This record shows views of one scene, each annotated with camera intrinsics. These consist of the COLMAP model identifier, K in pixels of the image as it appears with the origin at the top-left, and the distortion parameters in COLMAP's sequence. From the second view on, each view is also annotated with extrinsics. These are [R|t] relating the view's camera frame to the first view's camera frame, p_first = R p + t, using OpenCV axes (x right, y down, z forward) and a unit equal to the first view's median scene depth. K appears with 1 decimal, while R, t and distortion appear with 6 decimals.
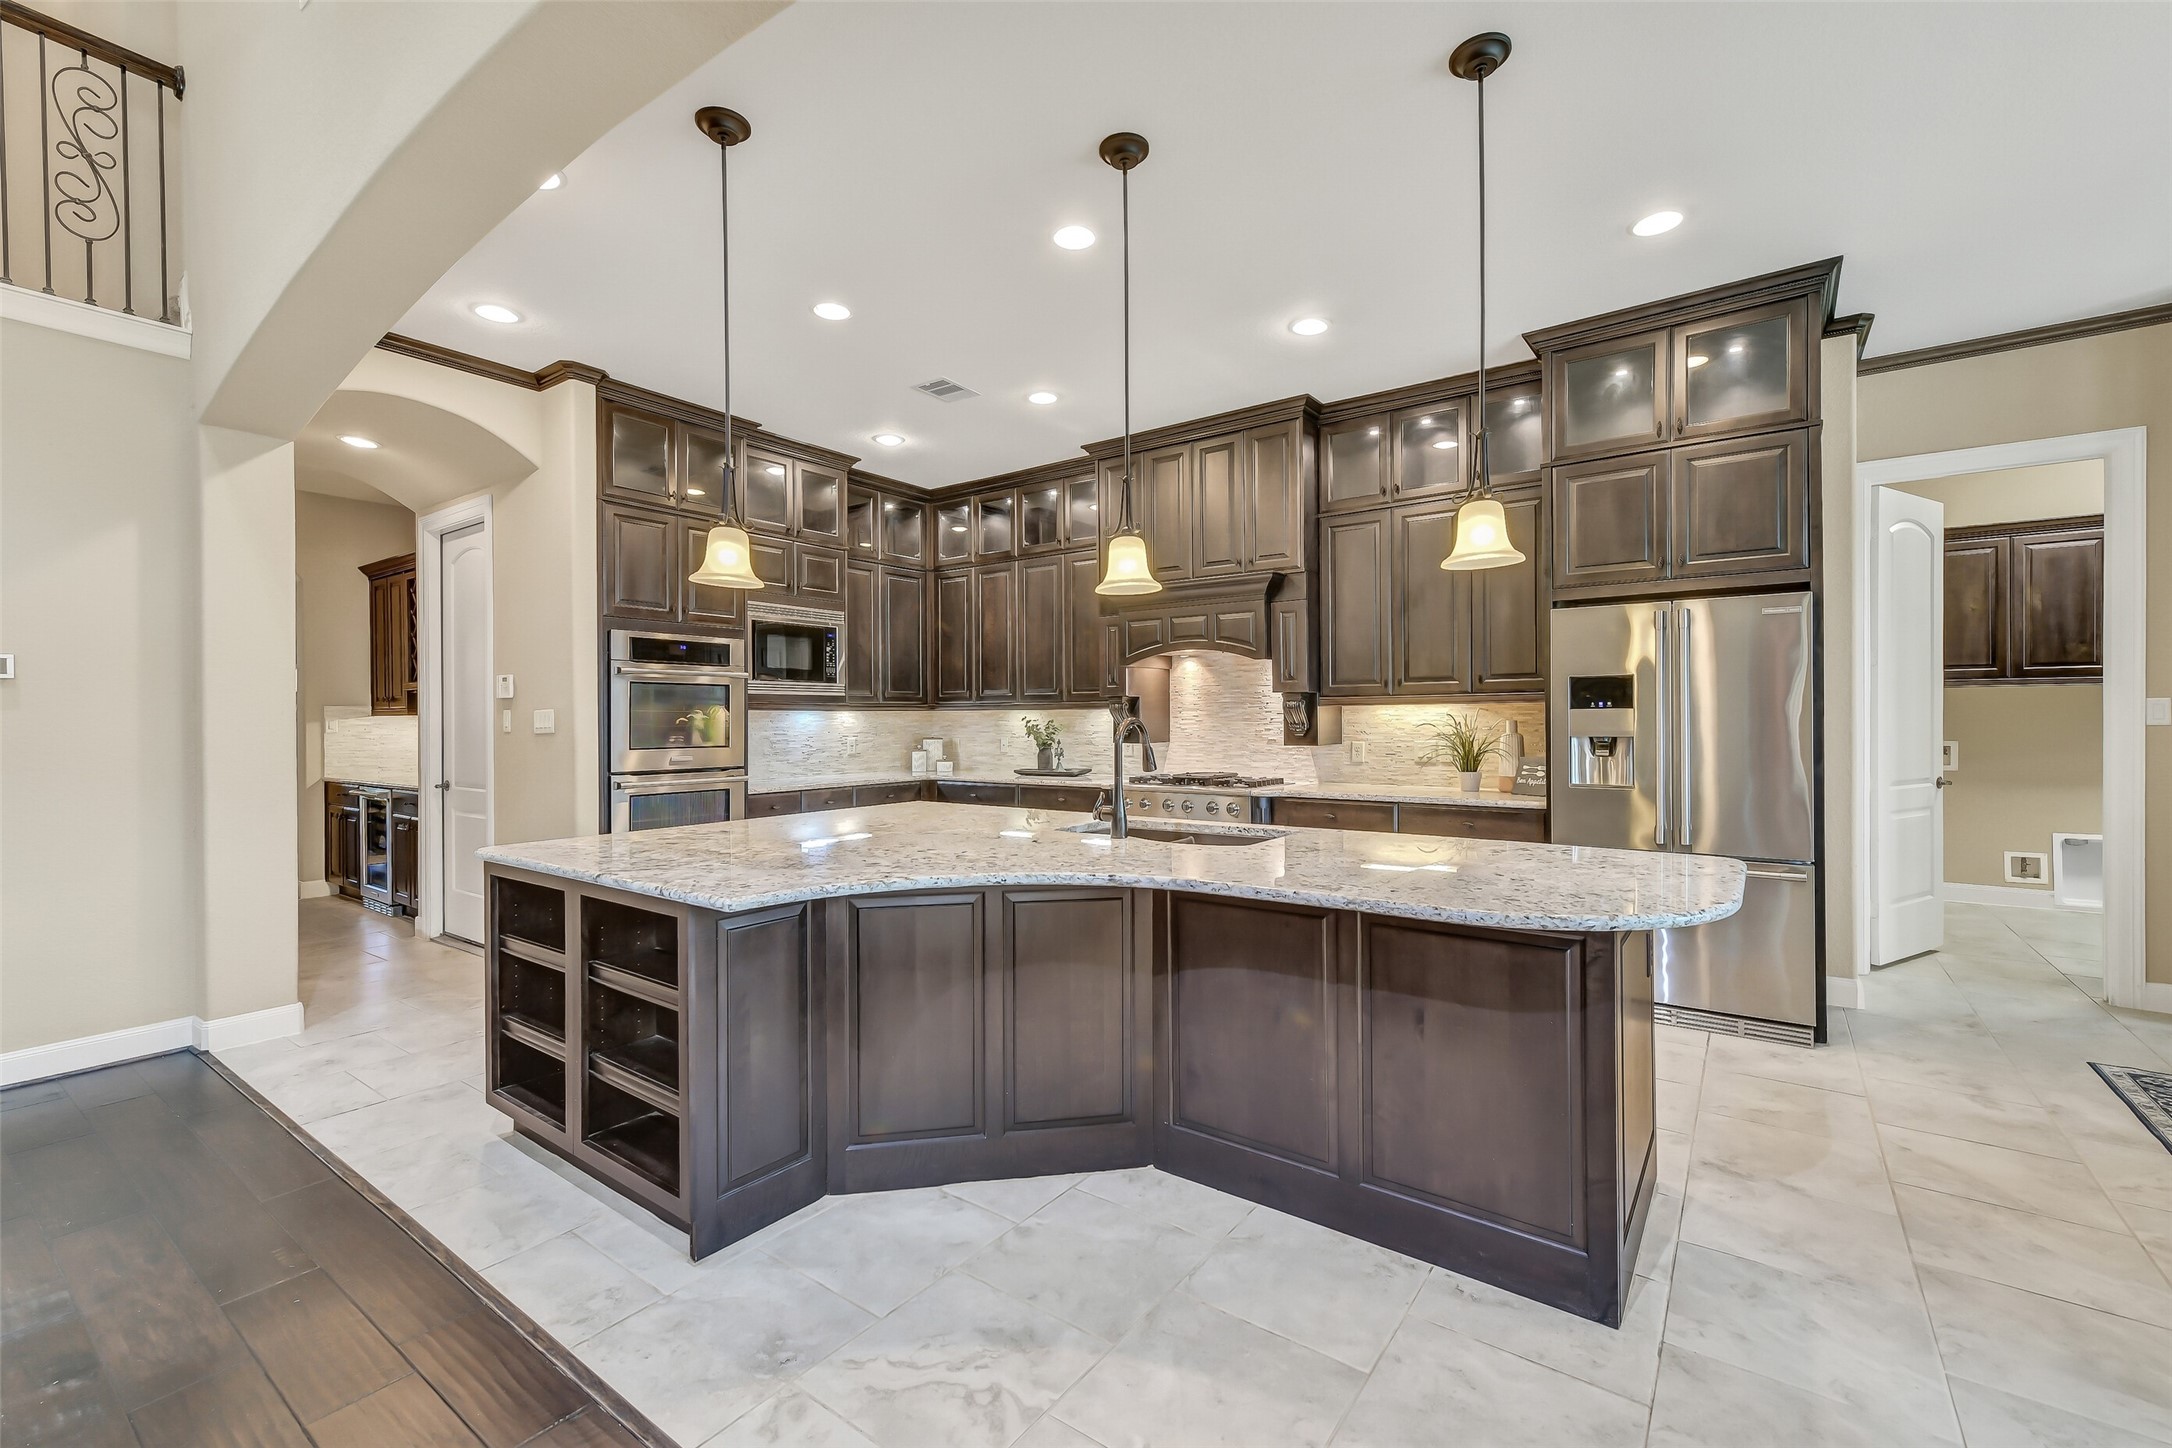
lens RADIAL K [[907.2, 0, 1094.3], [0, 907.2, 721.6], [0, 0, 1]] dist [0.008154, 0.000229]
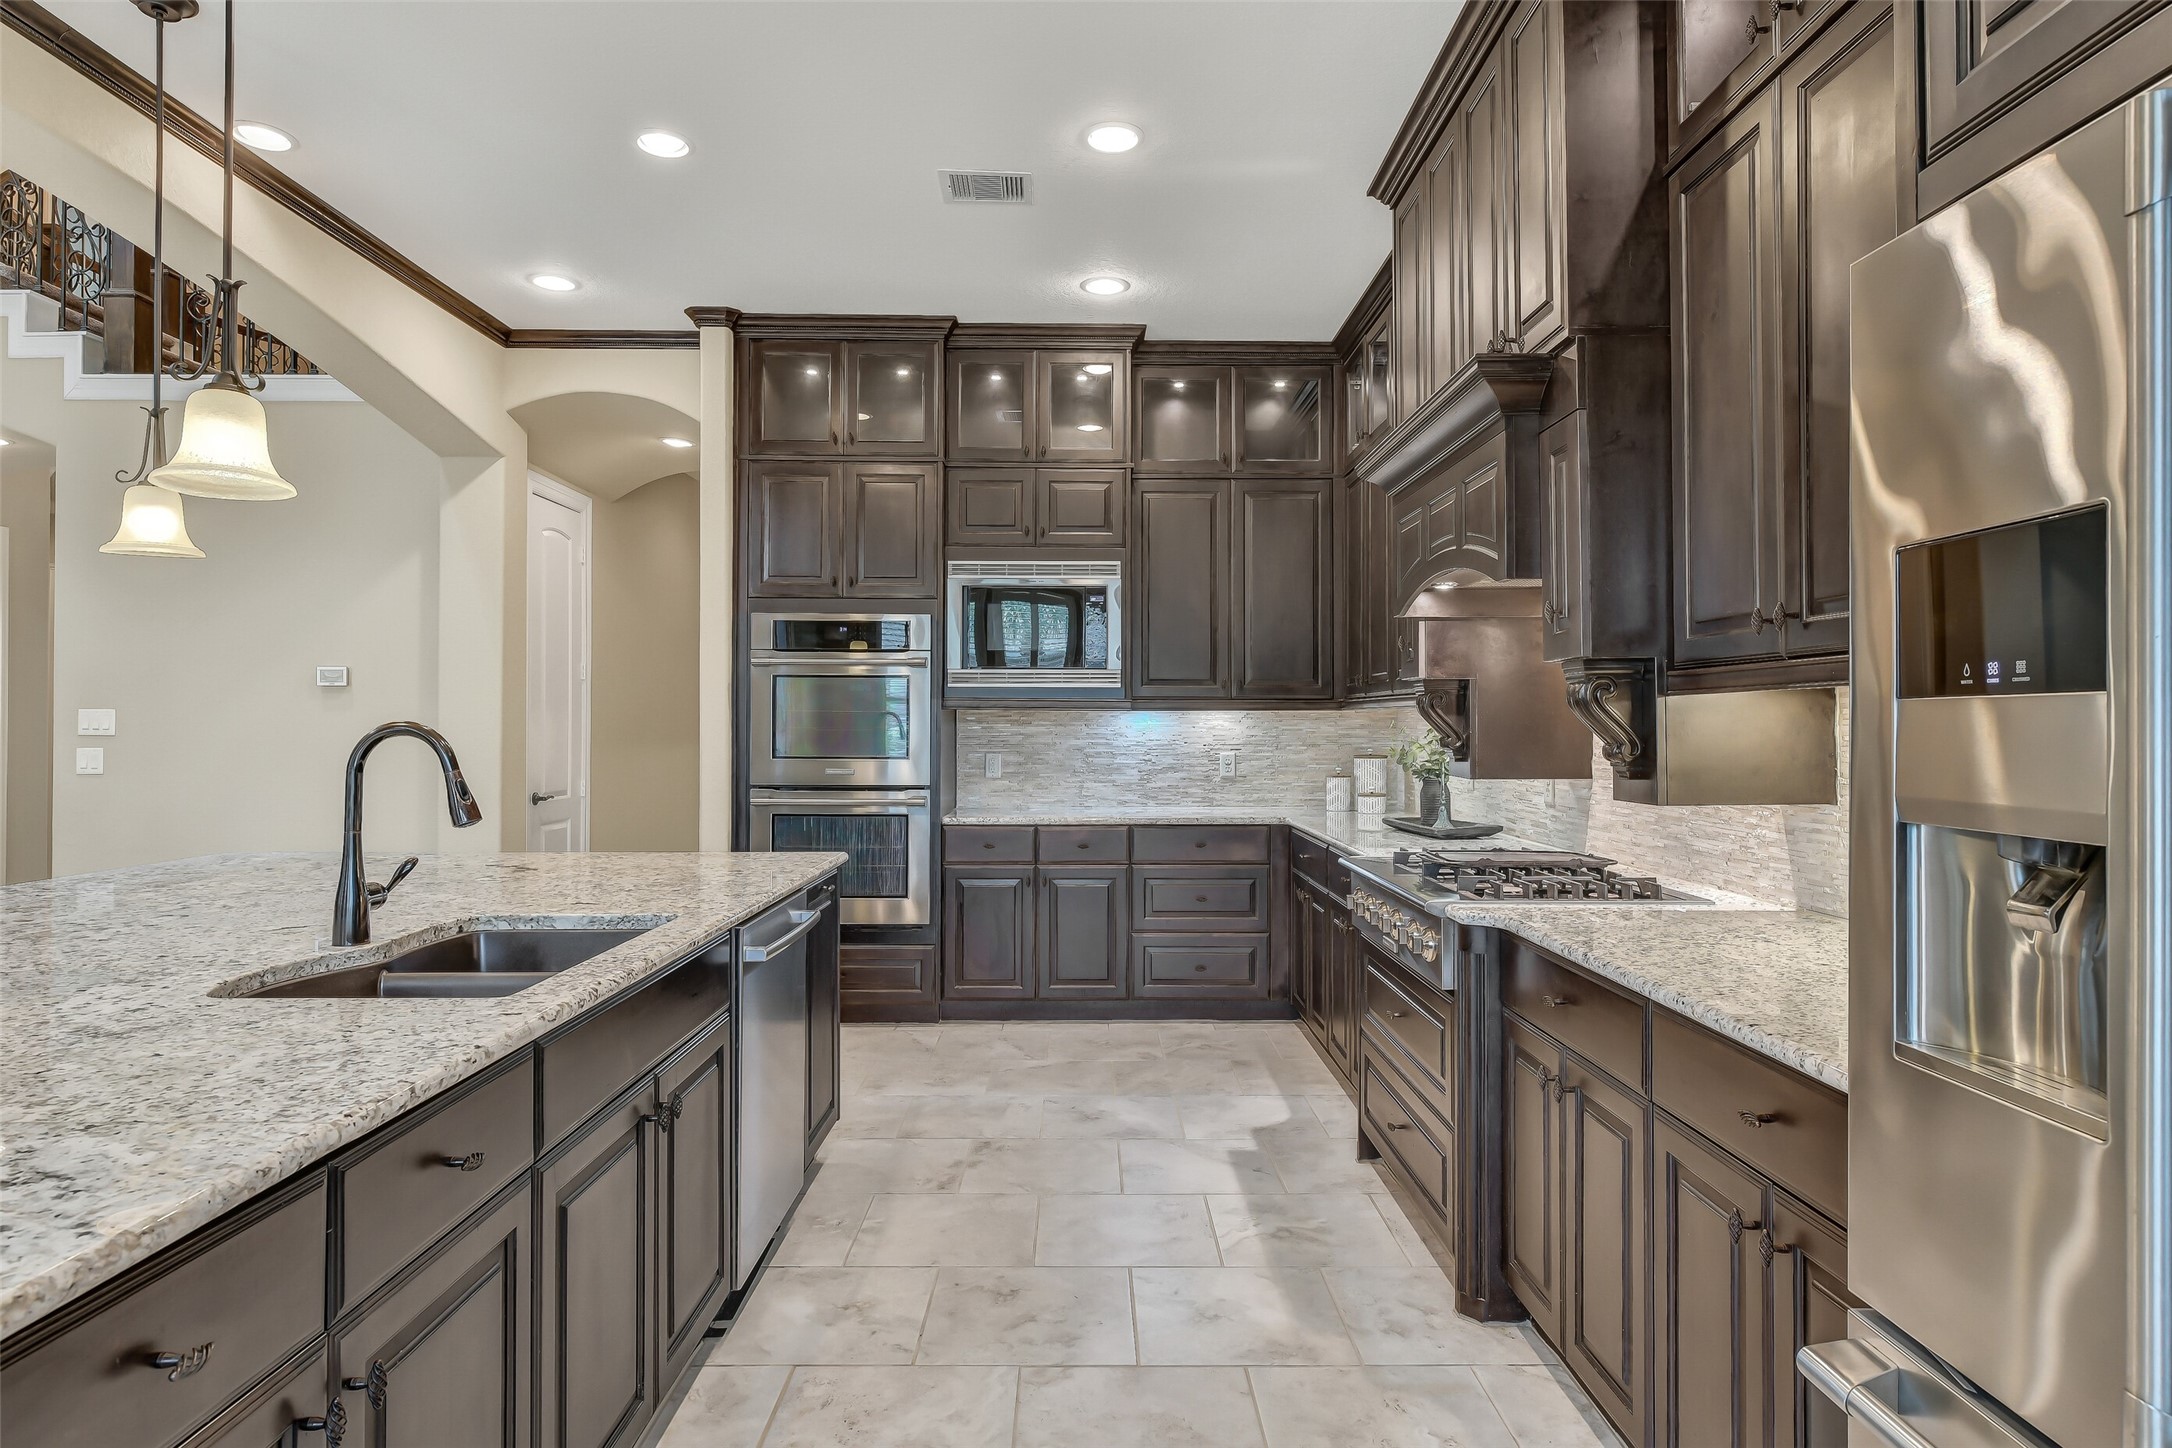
lens RADIAL K [[1224.5, 0, 1086.4], [0, 1224.5, 715.4], [0, 0, 1]] dist [0.003619, 0.000421]
pose [[0.592378, 0.002259, -0.805657, 0.525556], [-0.009043, 0.999952, -0.003845, -0.005775], [0.805610, 0.009563, 0.592369, 0.548310]]
